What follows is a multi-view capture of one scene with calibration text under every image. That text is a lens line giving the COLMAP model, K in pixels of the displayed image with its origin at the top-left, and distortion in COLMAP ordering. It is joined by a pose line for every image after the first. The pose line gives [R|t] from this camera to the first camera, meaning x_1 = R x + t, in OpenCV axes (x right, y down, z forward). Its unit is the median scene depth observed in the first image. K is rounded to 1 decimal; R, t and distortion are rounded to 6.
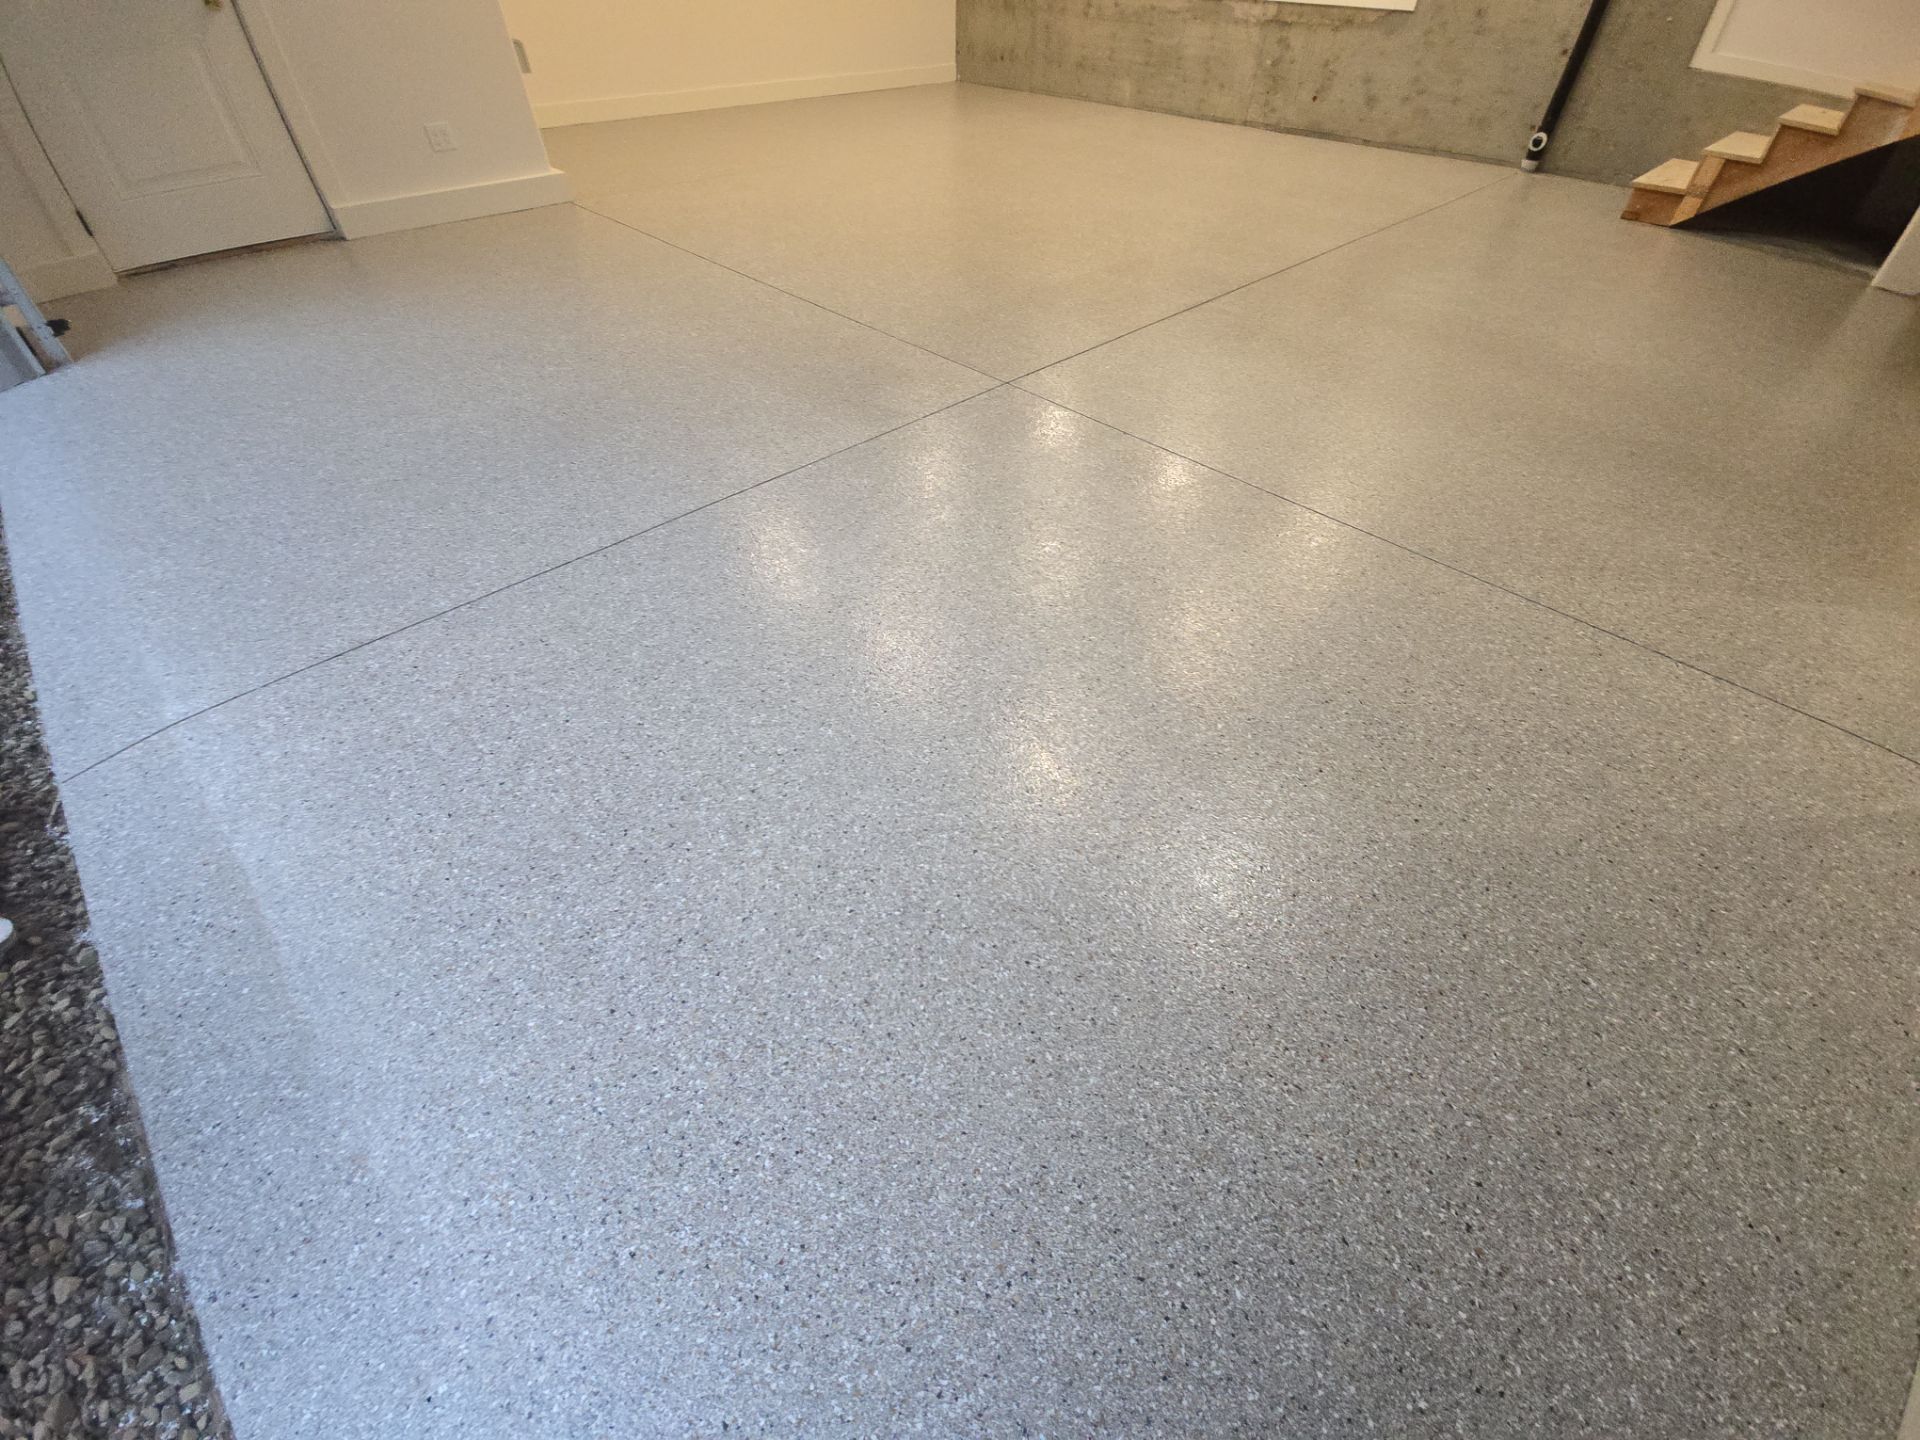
lens RADIAL K [[786.3, 0, 965.7], [0, 786.3, 713.5], [0, 0, 1]] dist [0.001842, -0.007576]
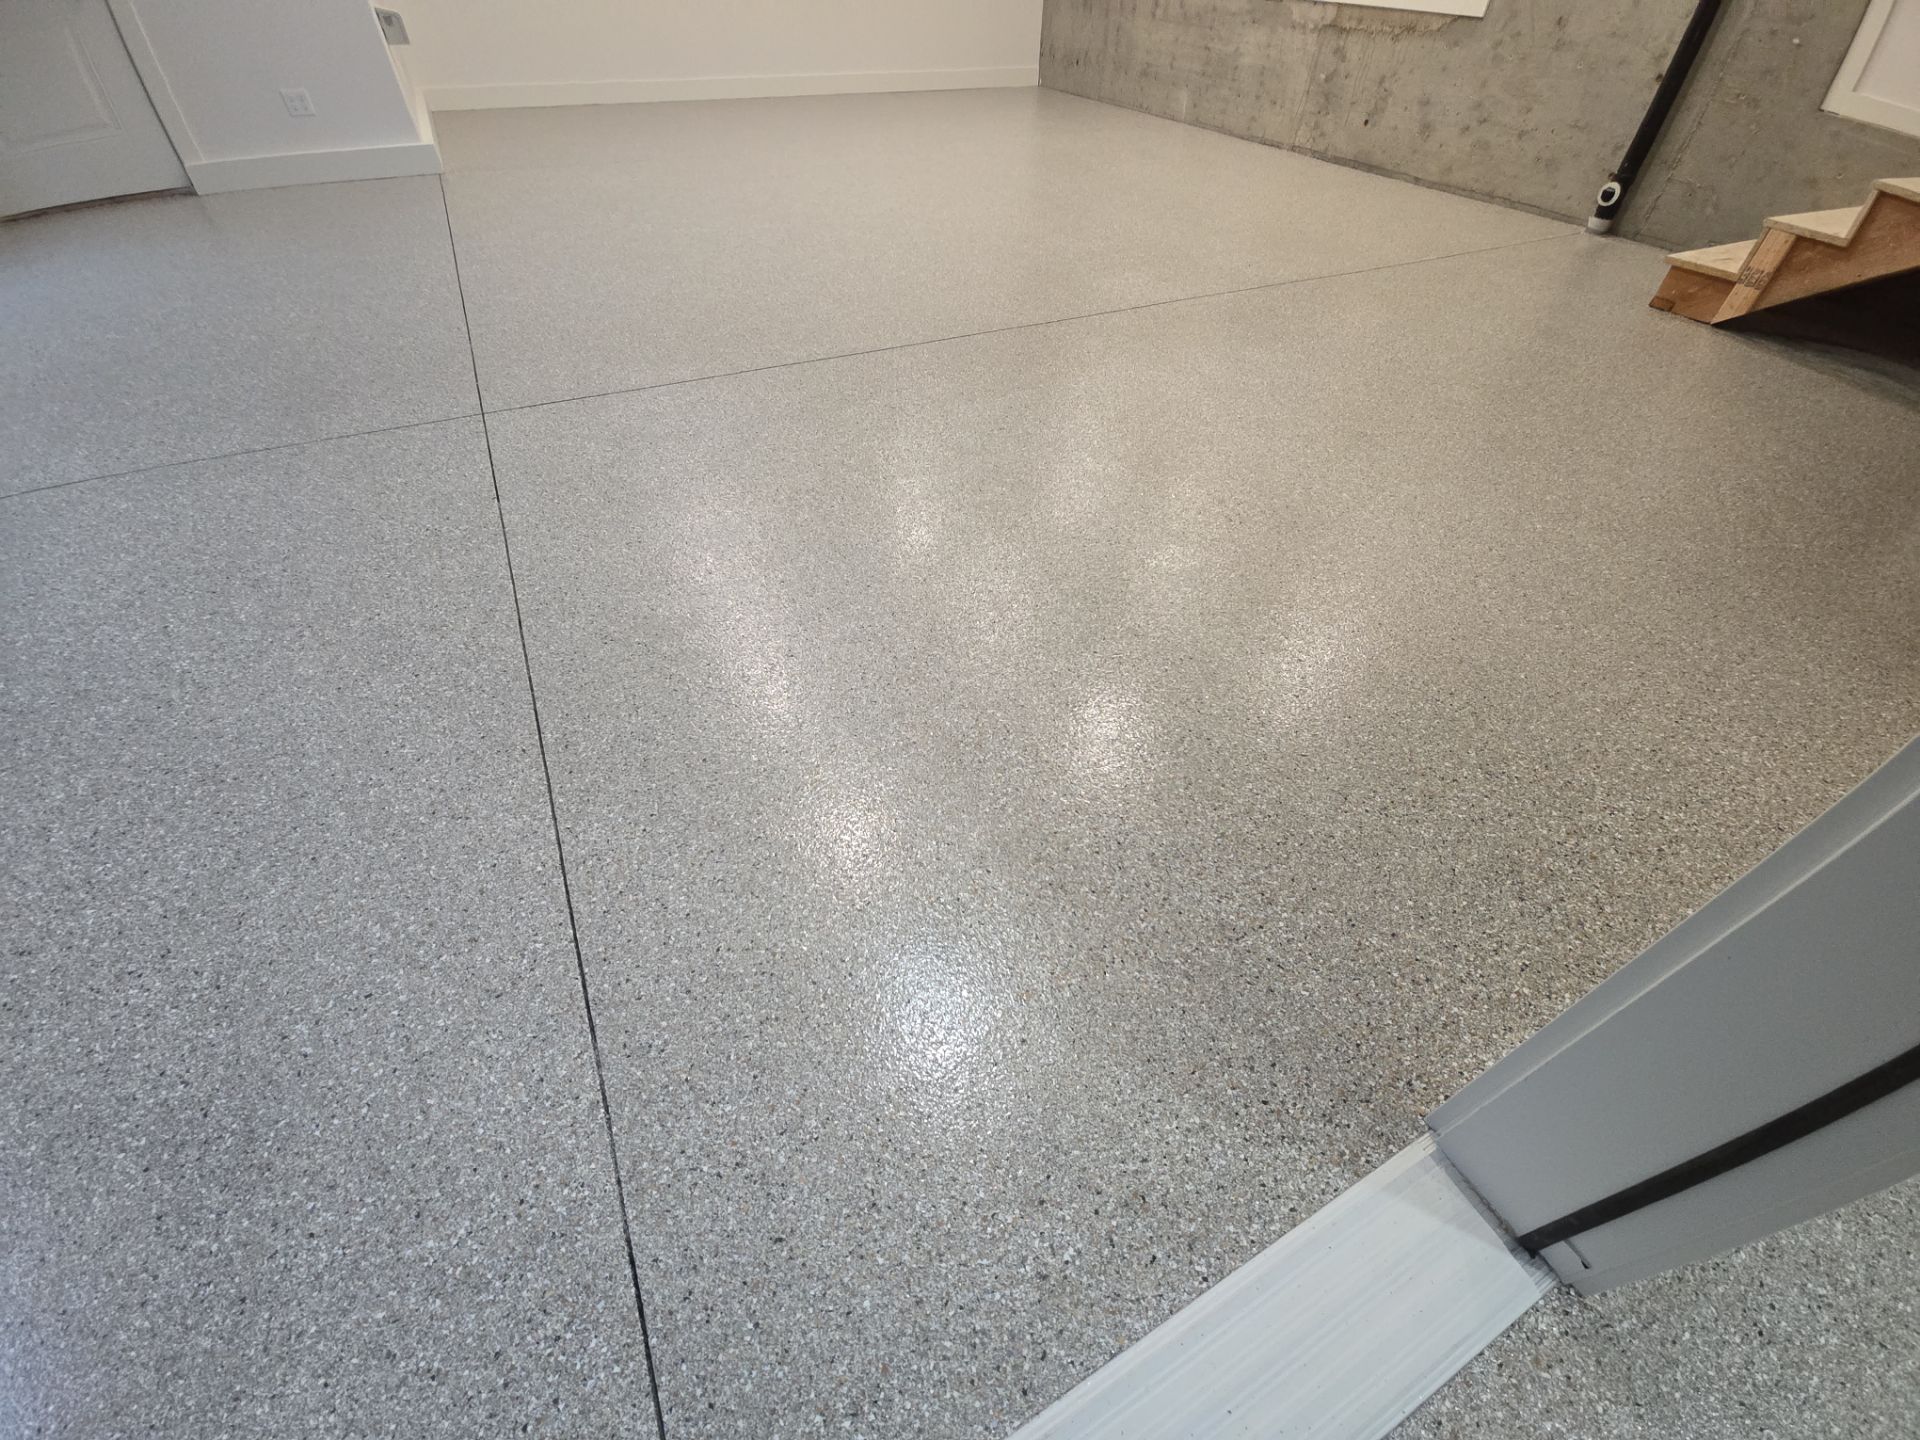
lens RADIAL K [[786.3, 0, 954.1], [0, 786.3, 719.2], [0, 0, 1]] dist [0.001842, -0.007576]
pose [[0.953519, 0.218334, -0.207685, 0.360297], [-0.219029, 0.975515, 0.019931, -0.109511], [0.206951, 0.026484, 0.977993, 0.140287]]
